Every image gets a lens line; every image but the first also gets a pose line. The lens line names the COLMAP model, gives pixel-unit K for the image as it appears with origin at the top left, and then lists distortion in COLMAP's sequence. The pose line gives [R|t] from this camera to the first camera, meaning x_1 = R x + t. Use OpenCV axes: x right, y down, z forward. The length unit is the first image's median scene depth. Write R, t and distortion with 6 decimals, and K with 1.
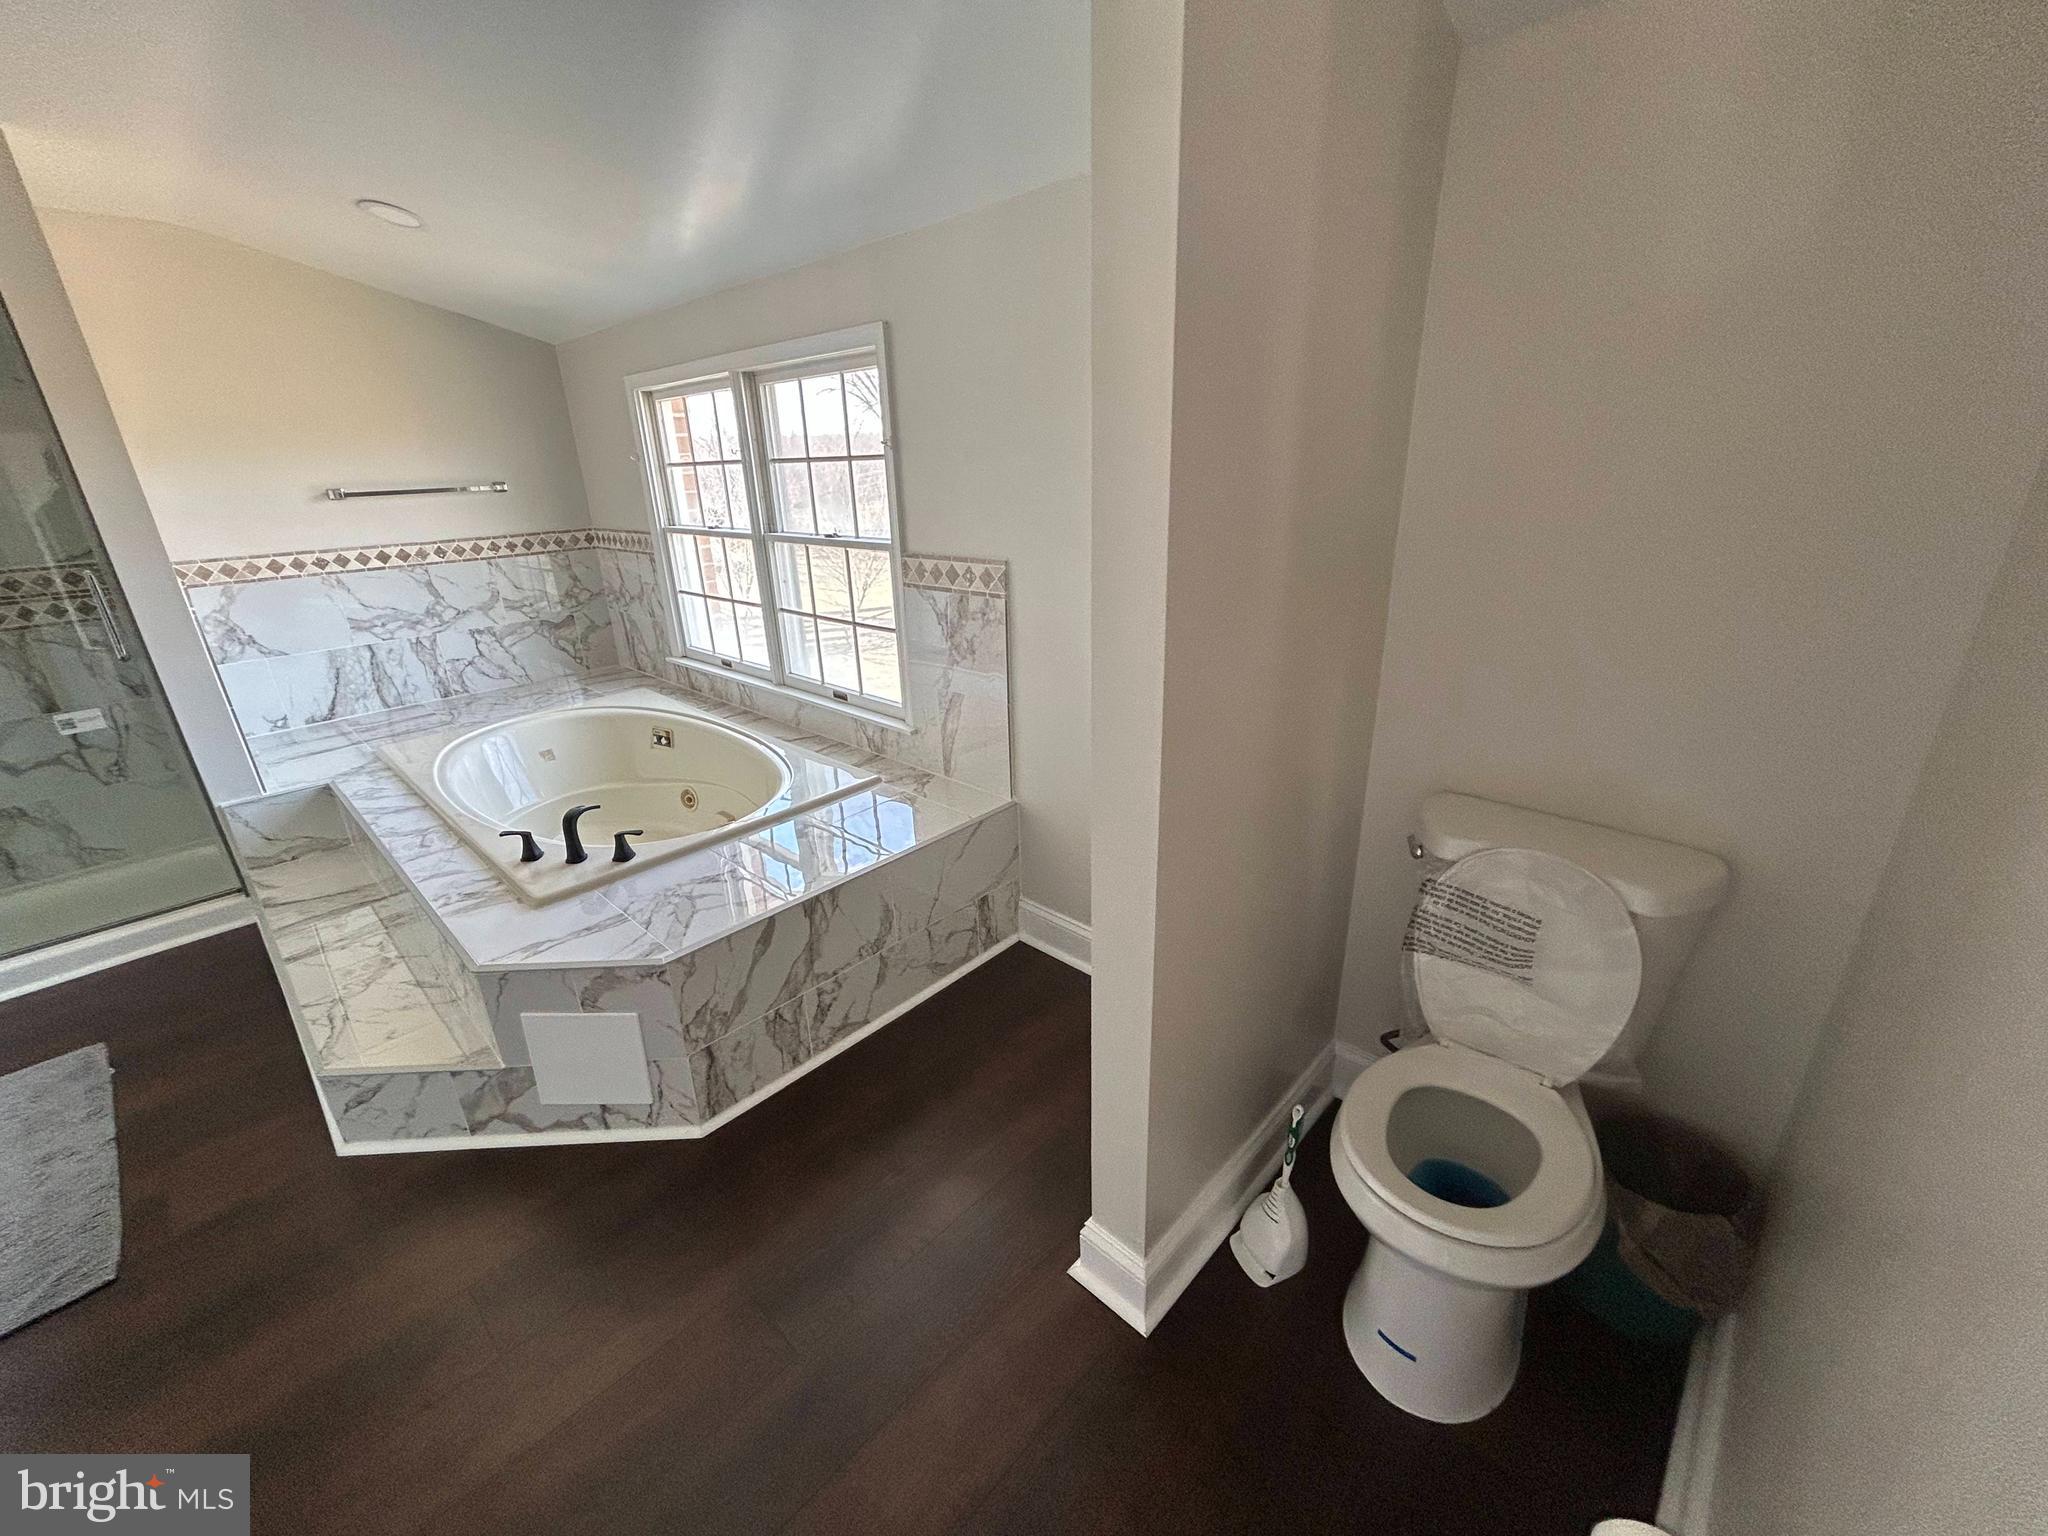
lens RADIAL K [[827.0, 0, 1024.0], [0, 827.0, 768.0], [0, 0, 1]] dist [0.000708, 0.000020]
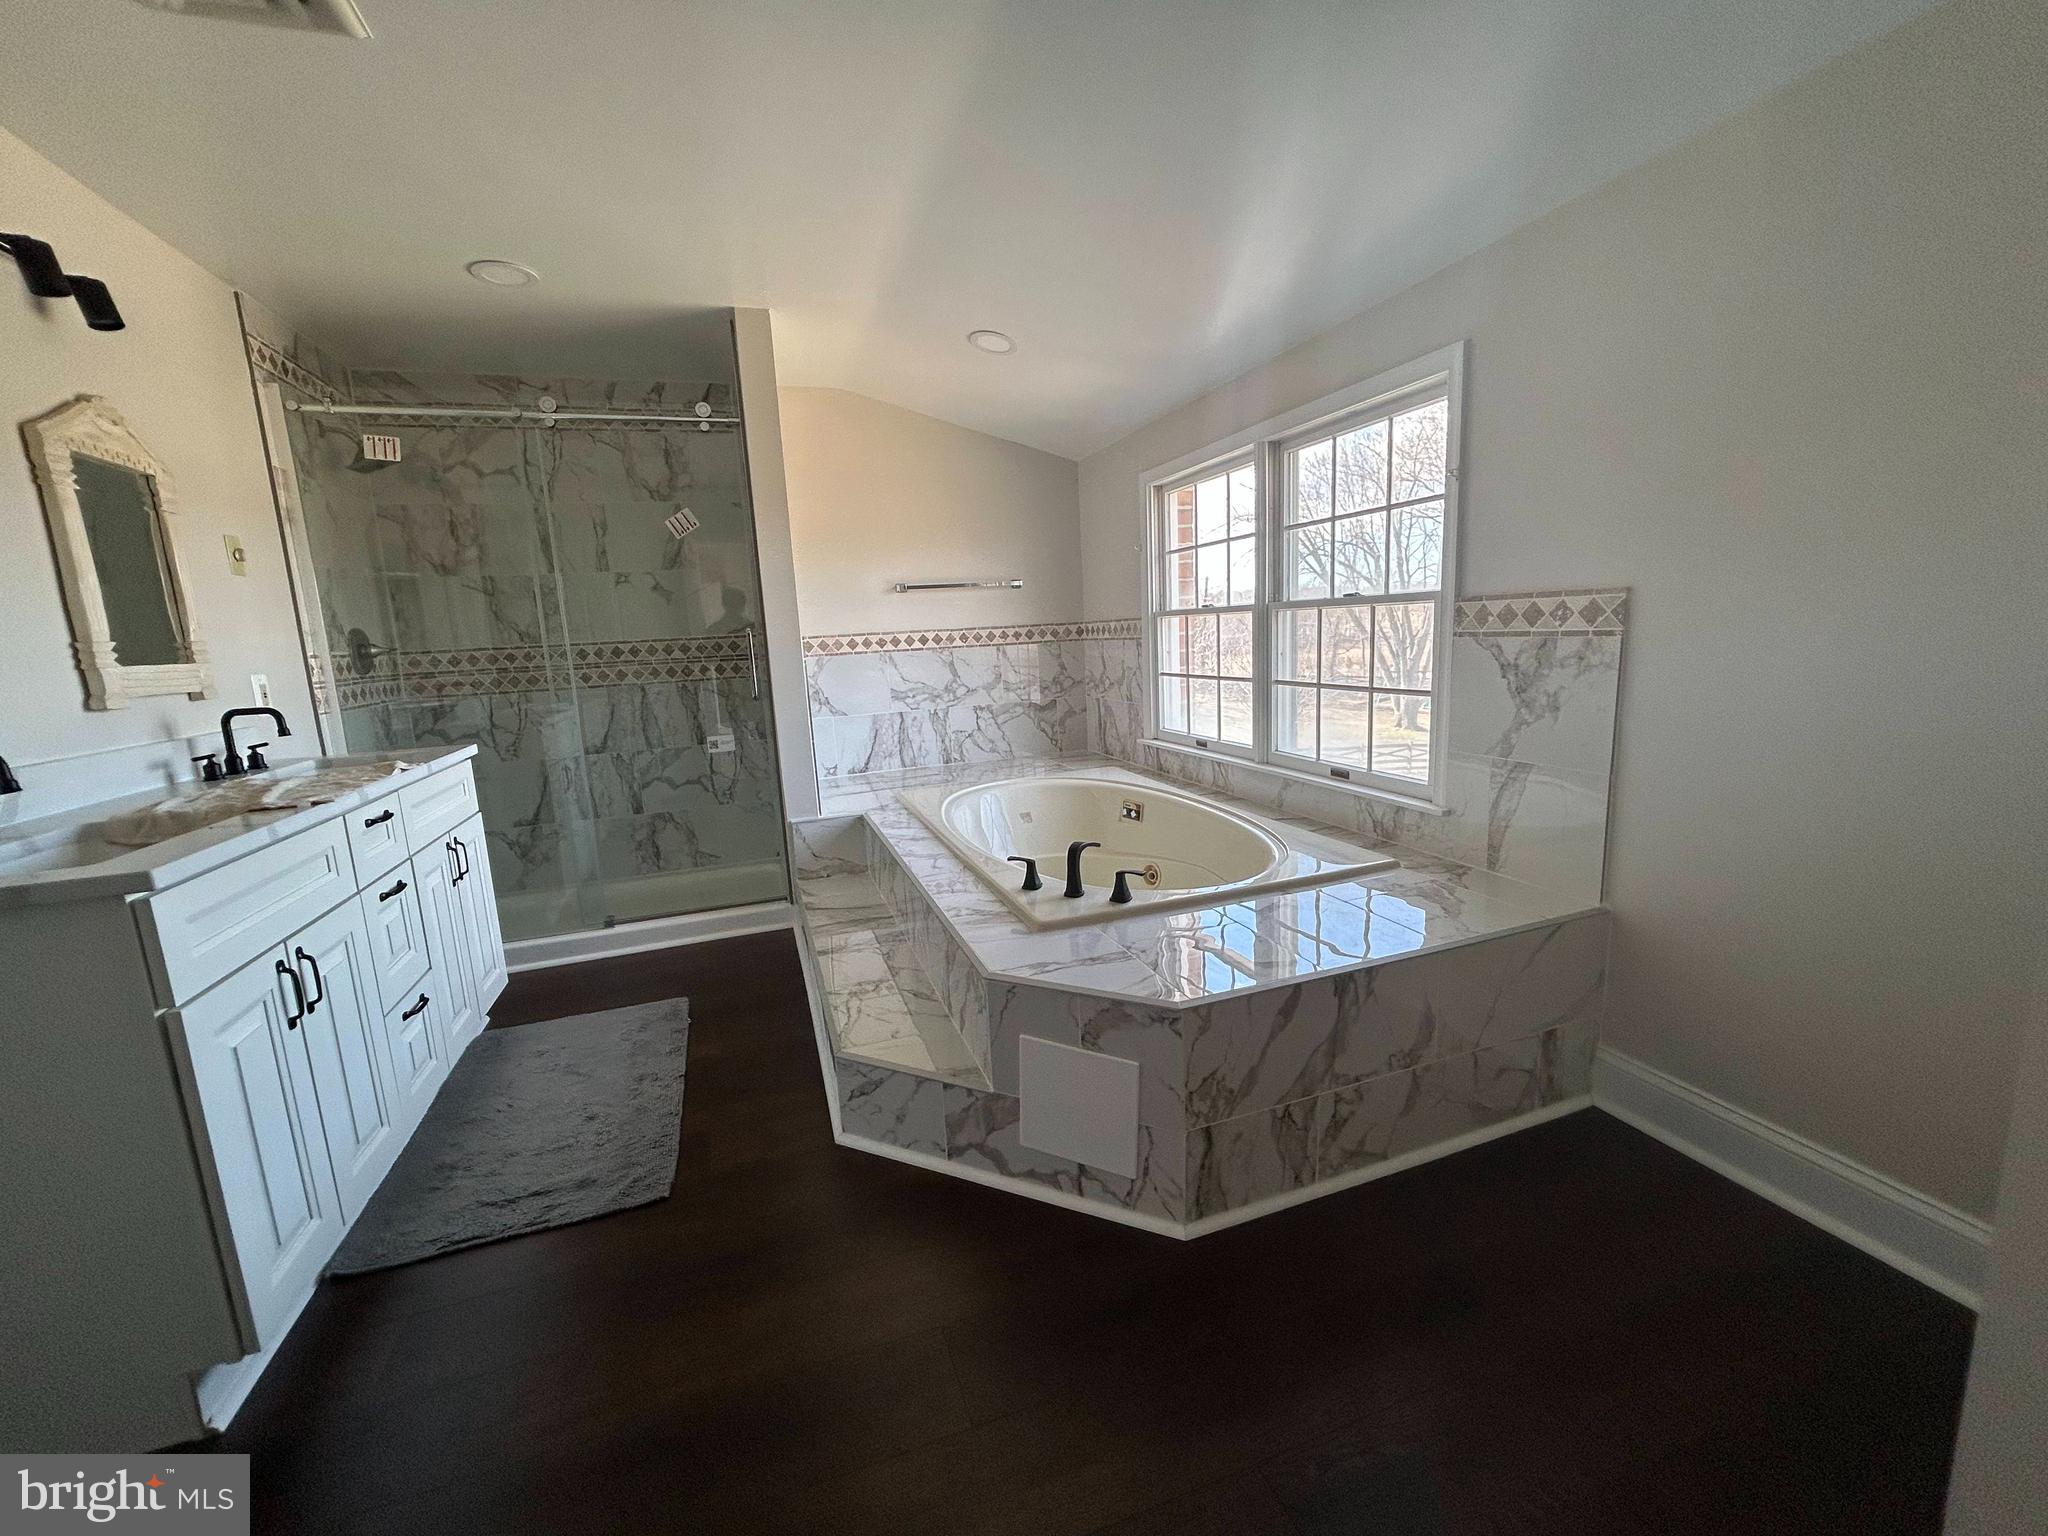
lens RADIAL K [[829.4, 0, 1024.0], [0, 829.4, 768.0], [0, 0, 1]] dist [-0.005574, -0.000093]
pose [[0.887056, 0.066045, -0.456914, -0.135122], [-0.144099, 0.979877, -0.138118, 0.089245], [0.438598, 0.188360, 0.878722, 0.086382]]
